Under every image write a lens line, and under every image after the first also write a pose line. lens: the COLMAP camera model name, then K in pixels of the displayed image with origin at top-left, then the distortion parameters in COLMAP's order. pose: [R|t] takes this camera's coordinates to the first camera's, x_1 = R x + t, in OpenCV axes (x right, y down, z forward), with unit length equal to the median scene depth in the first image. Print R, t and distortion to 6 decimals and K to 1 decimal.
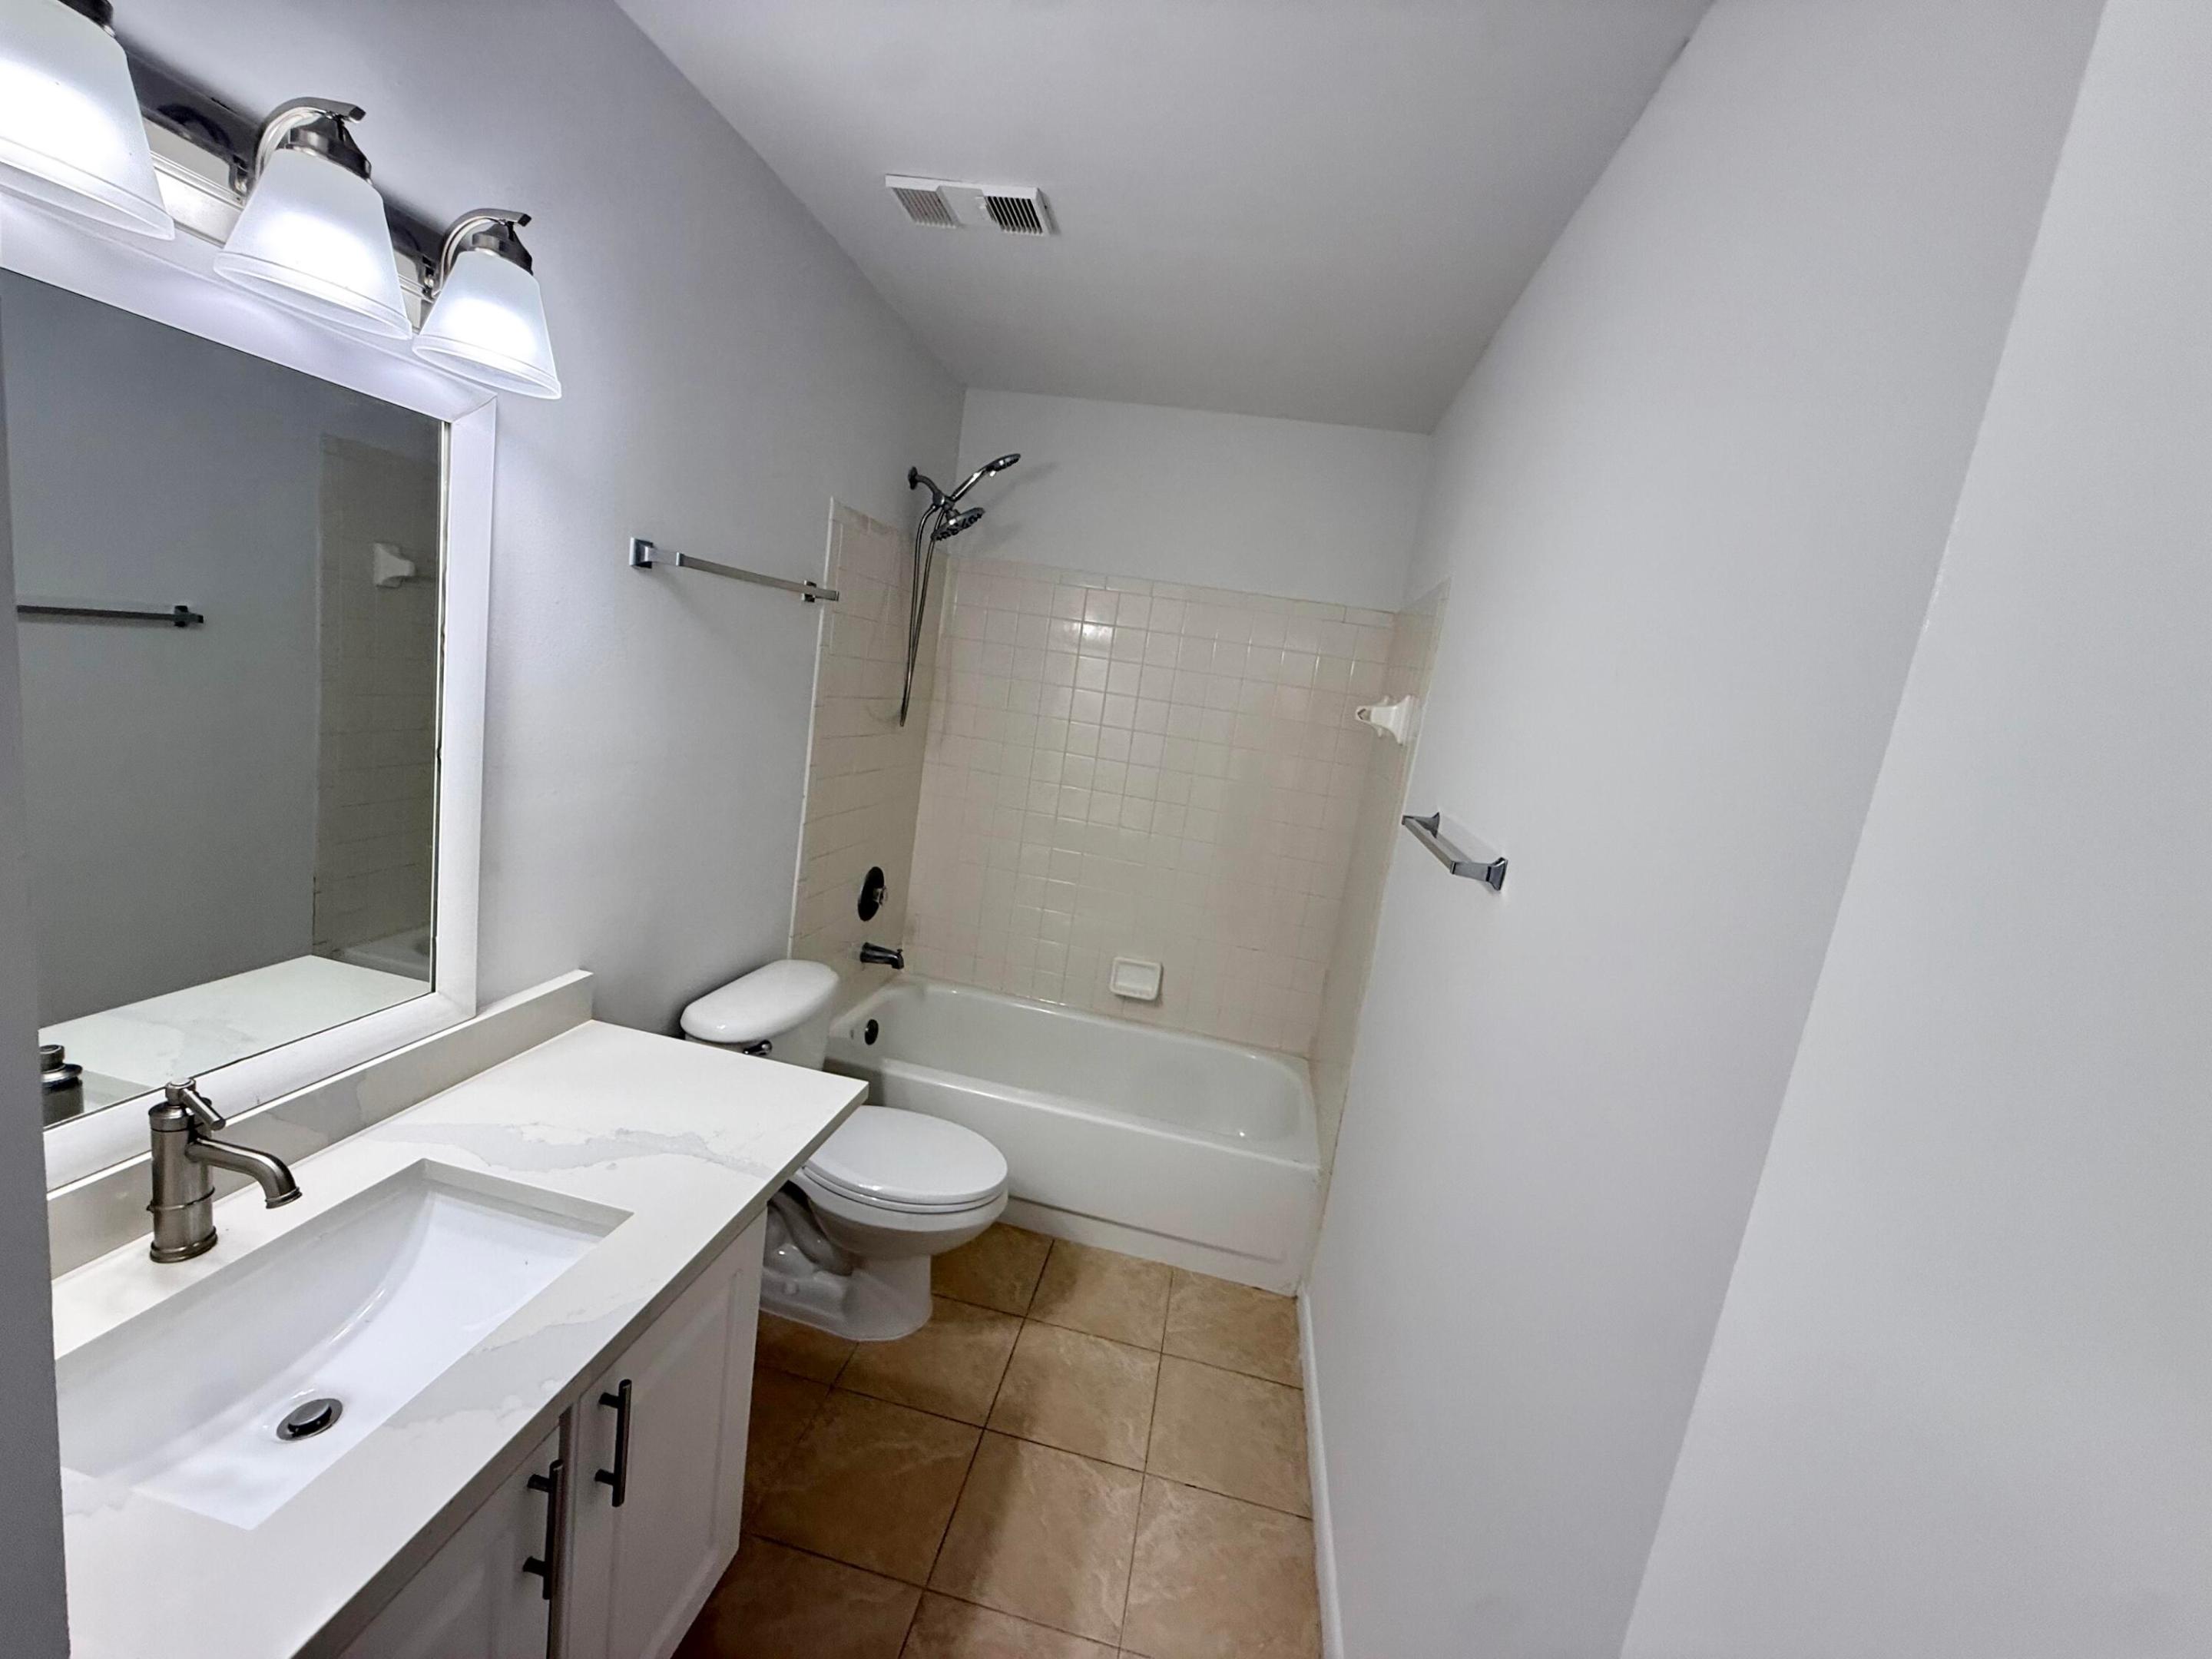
lens RADIAL K [[879.5, 0, 1106.4], [0, 879.5, 828.7], [0, 0, 1]] dist [0.001375, 0.000351]
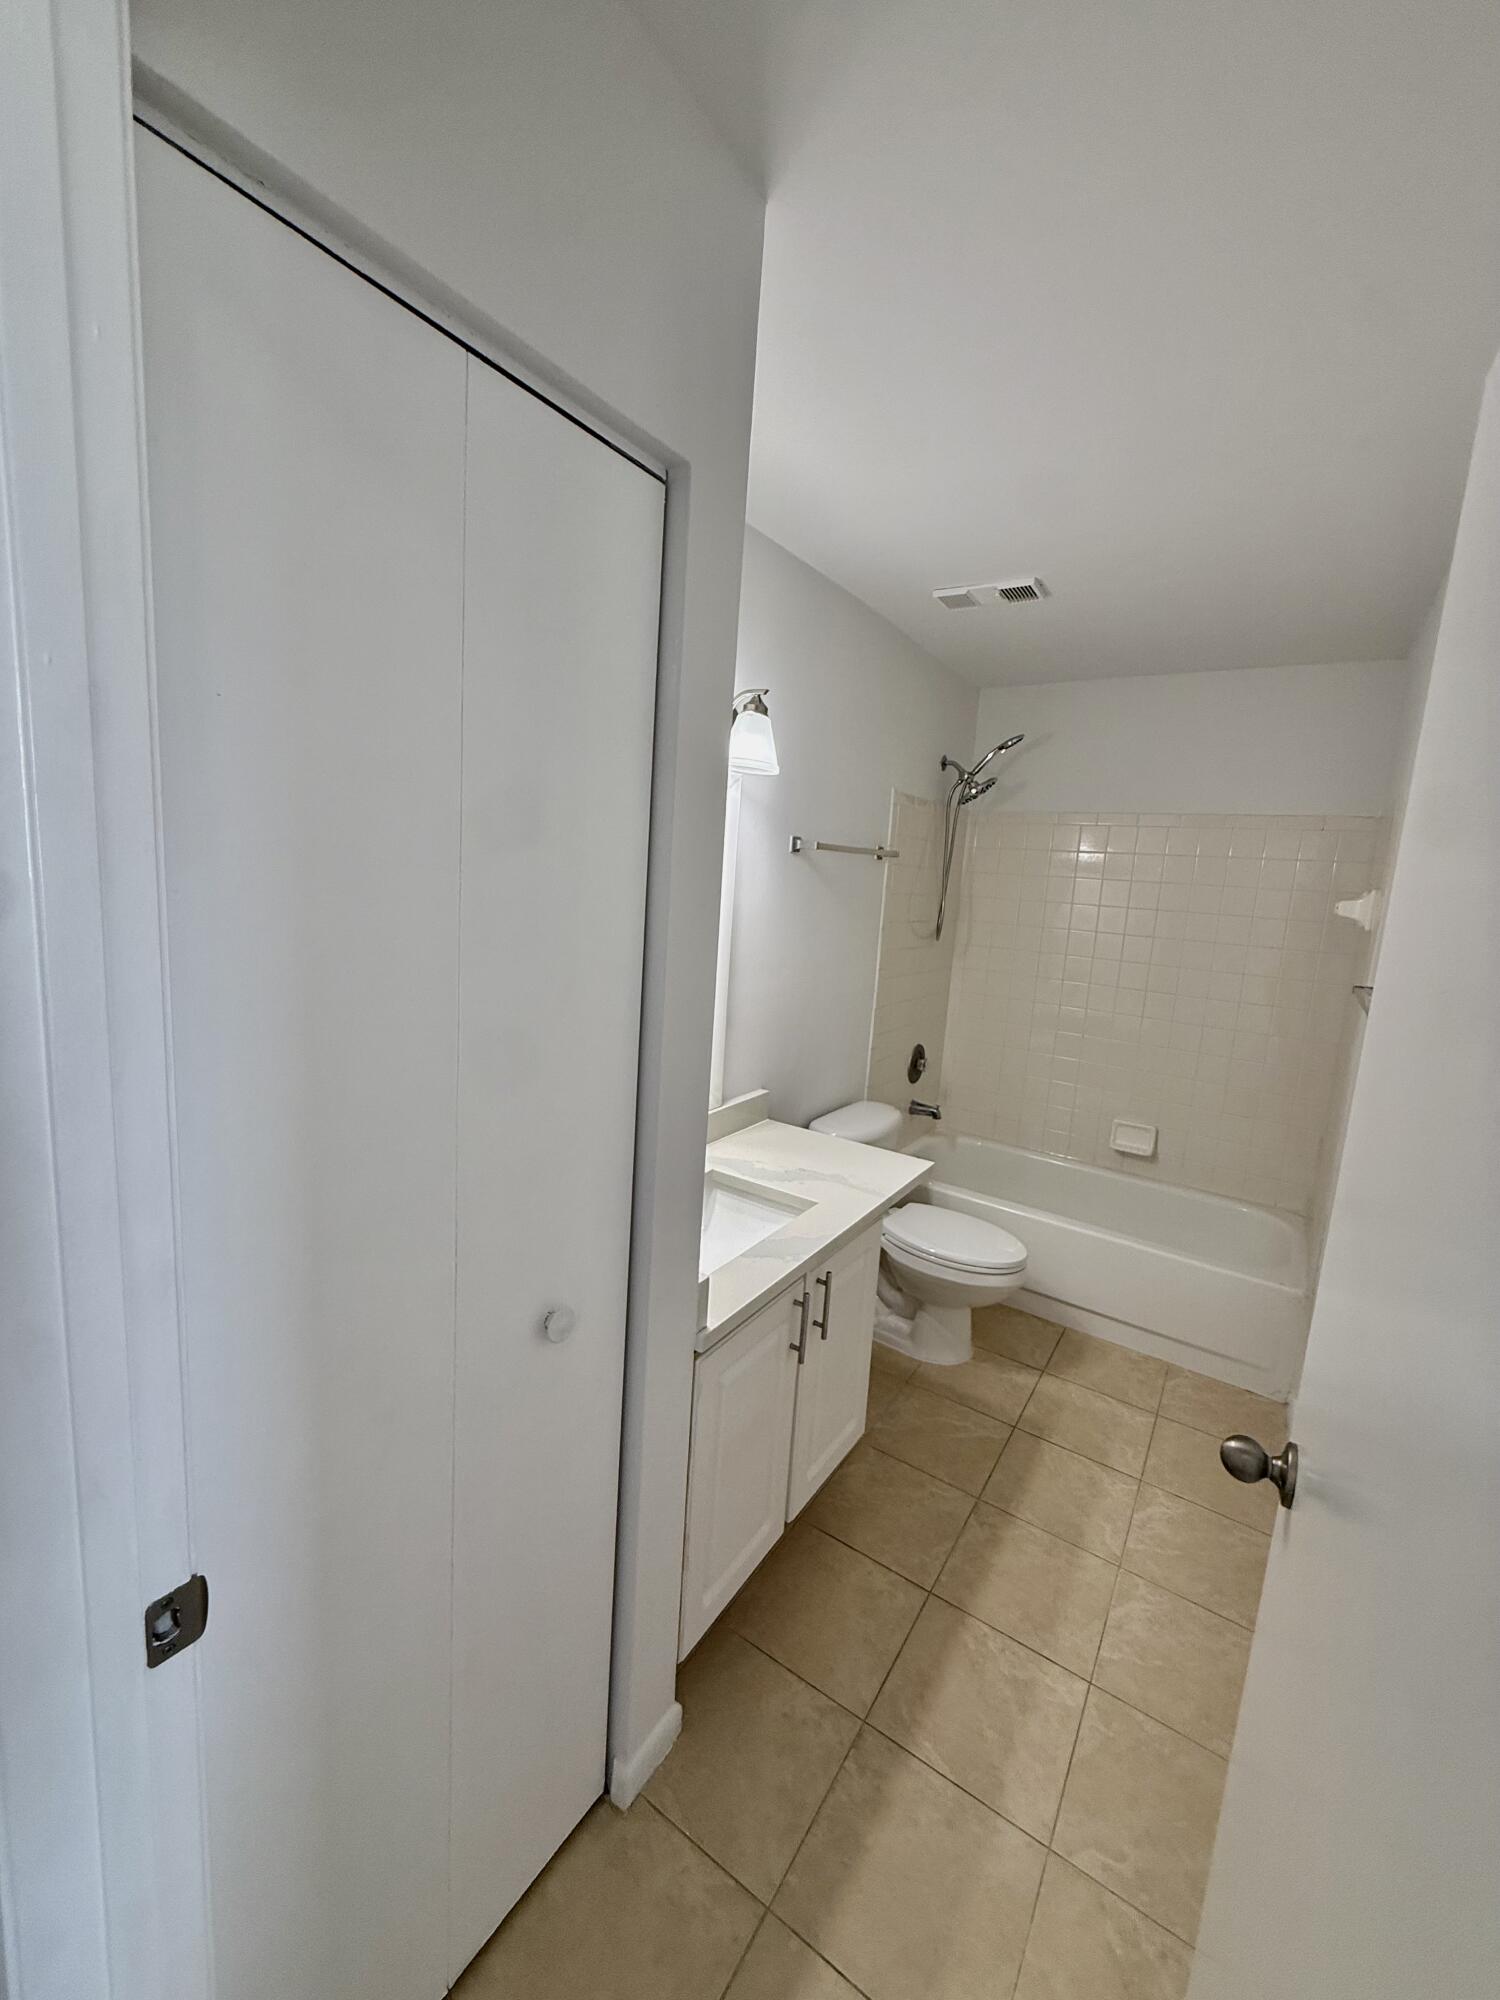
lens RADIAL K [[795.2, 0, 758.4], [0, 795.2, 993.1], [0, 0, 1]] dist [0.001375, 0.000351]
pose [[0.912604, -0.026284, -0.407999, 0.025539], [0.002138, 0.998225, -0.059525, 0.059575], [0.408839, 0.053451, 0.911040, -0.370370]]
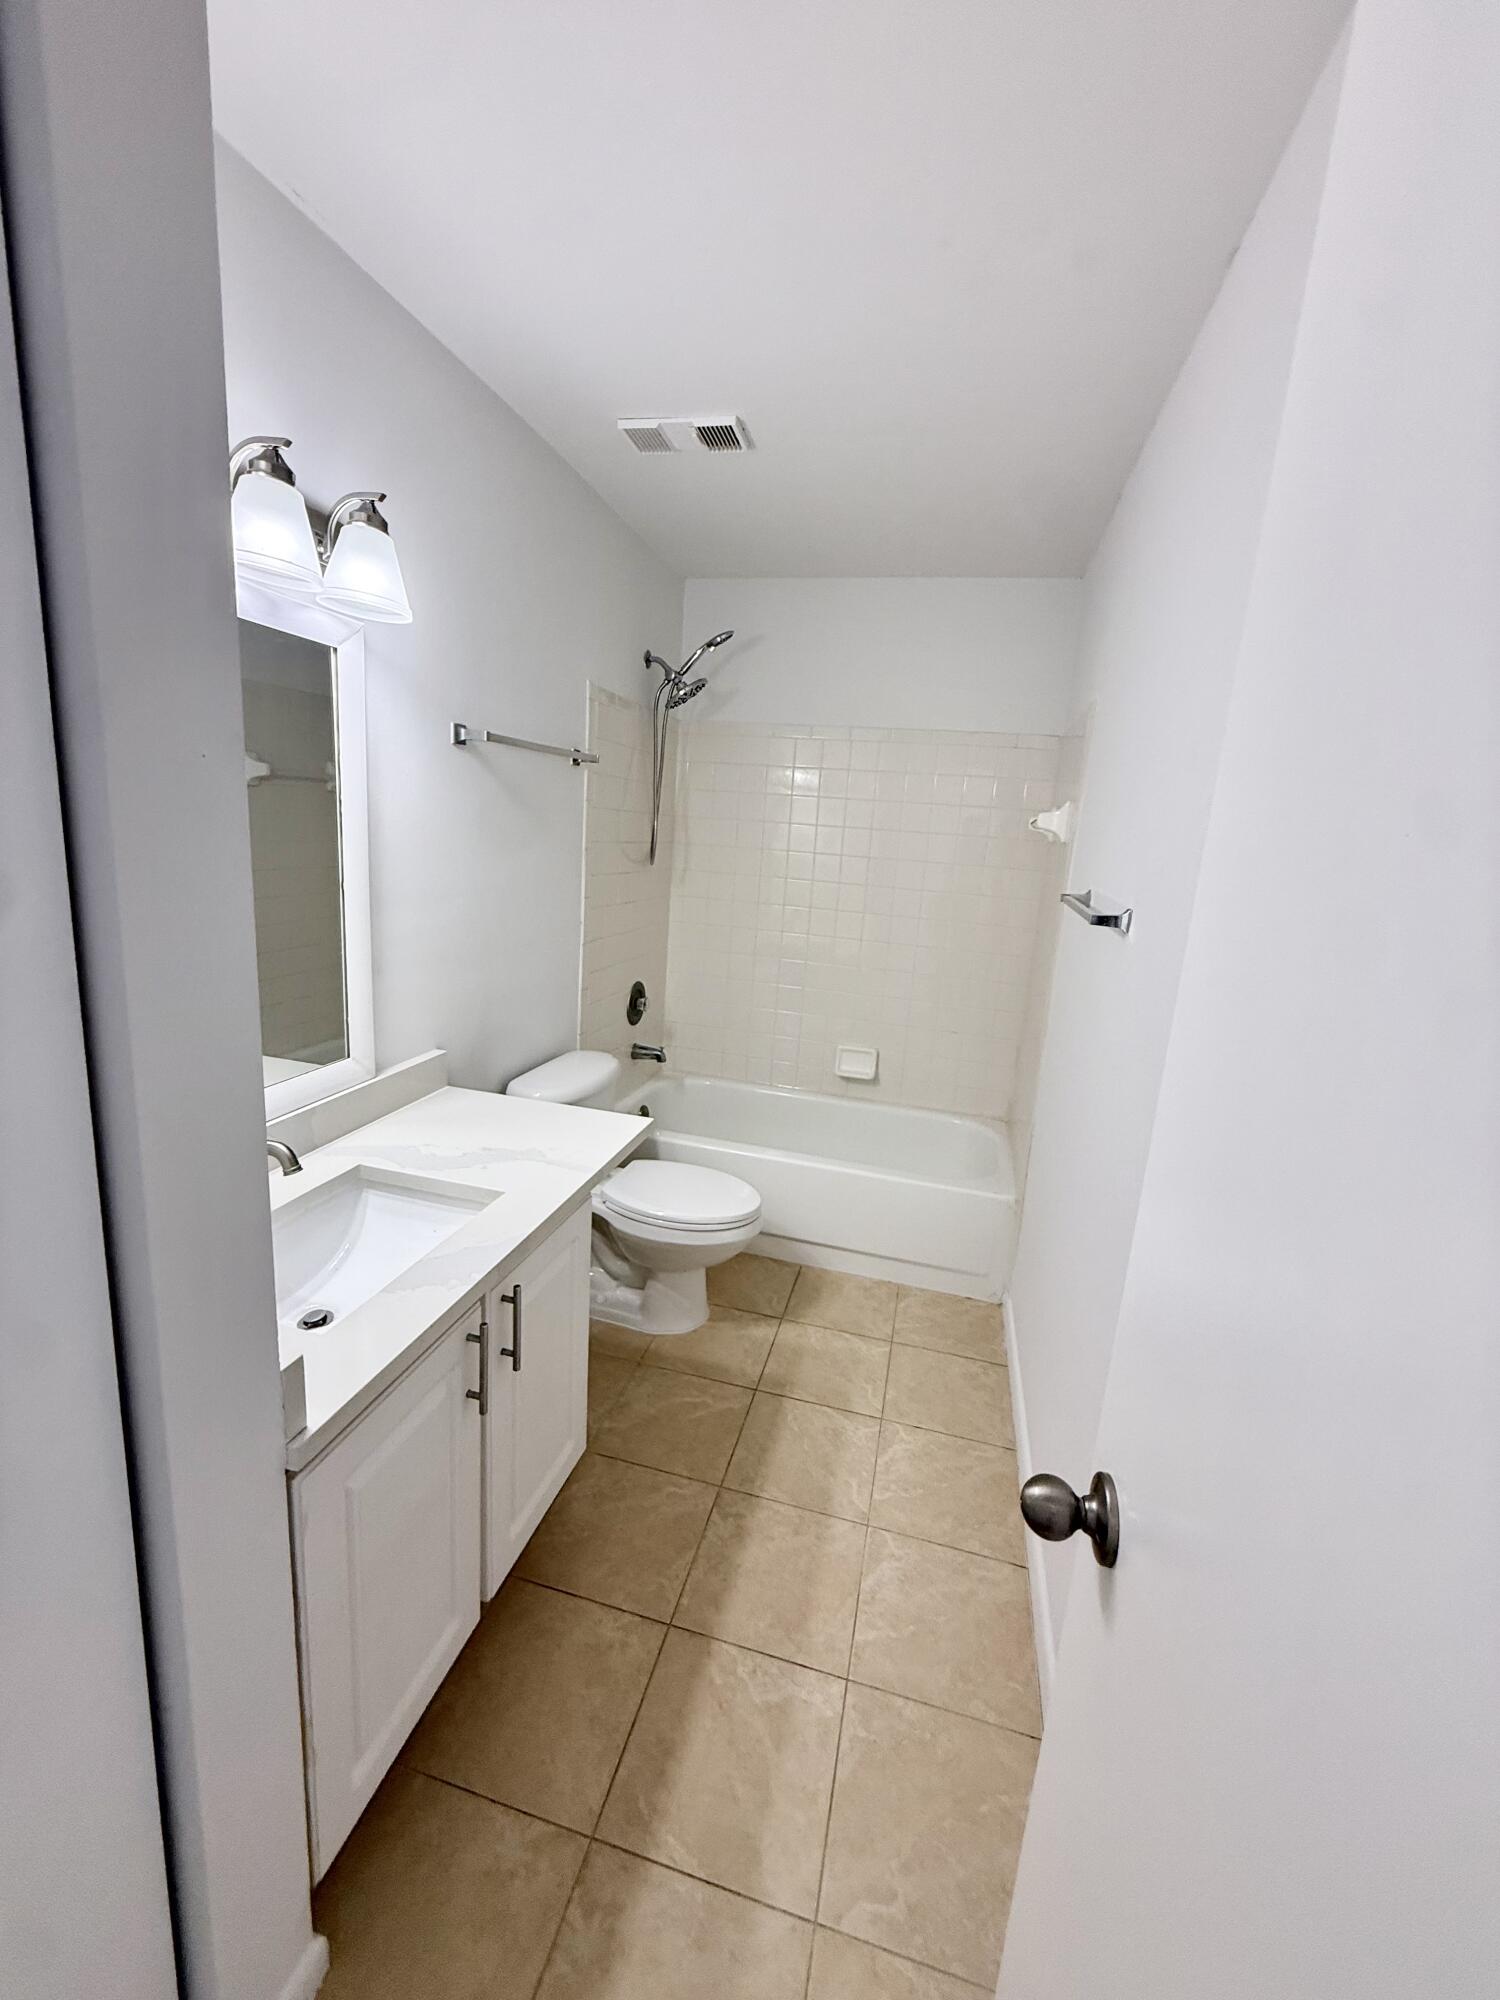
lens RADIAL K [[795.2, 0, 758.1], [0, 795.2, 994.6], [0, 0, 1]] dist [0.001375, 0.000351]
pose [[0.994226, -0.060078, -0.088907, 0.004470], [0.062786, 0.997635, 0.027975, 0.065687], [0.087016, -0.033395, 0.995647, -0.150018]]
